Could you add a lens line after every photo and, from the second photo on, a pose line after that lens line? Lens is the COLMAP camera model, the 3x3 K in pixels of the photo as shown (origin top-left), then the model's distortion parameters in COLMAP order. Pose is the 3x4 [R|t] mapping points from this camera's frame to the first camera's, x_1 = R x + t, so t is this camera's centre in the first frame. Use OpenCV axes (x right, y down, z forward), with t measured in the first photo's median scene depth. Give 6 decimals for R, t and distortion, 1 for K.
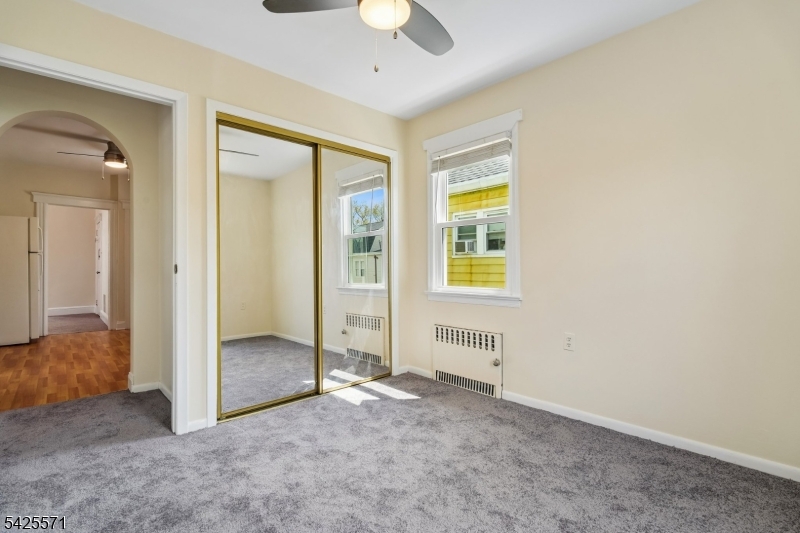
lens RADIAL K [[369.4, 0, 398.0], [0, 369.4, 266.5], [0, 0, 1]] dist [-0.000511, -0.000773]
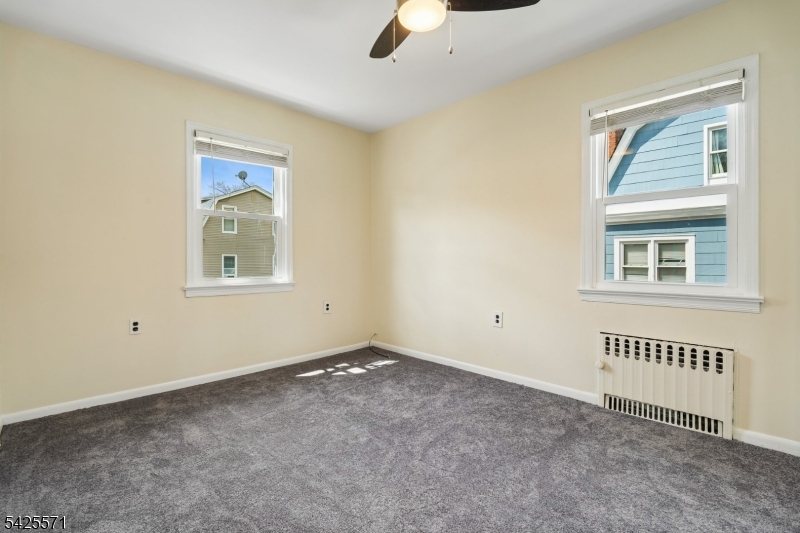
lens RADIAL K [[337.7, 0, 421.8], [0, 337.7, 252.1], [0, 0, 1]] dist [-0.013009, -0.000225]
pose [[0.996390, 0.002331, 0.084863, -0.378771], [-0.001095, 0.999893, -0.014611, 0.002408], [-0.084888, 0.014465, 0.996285, 0.400042]]
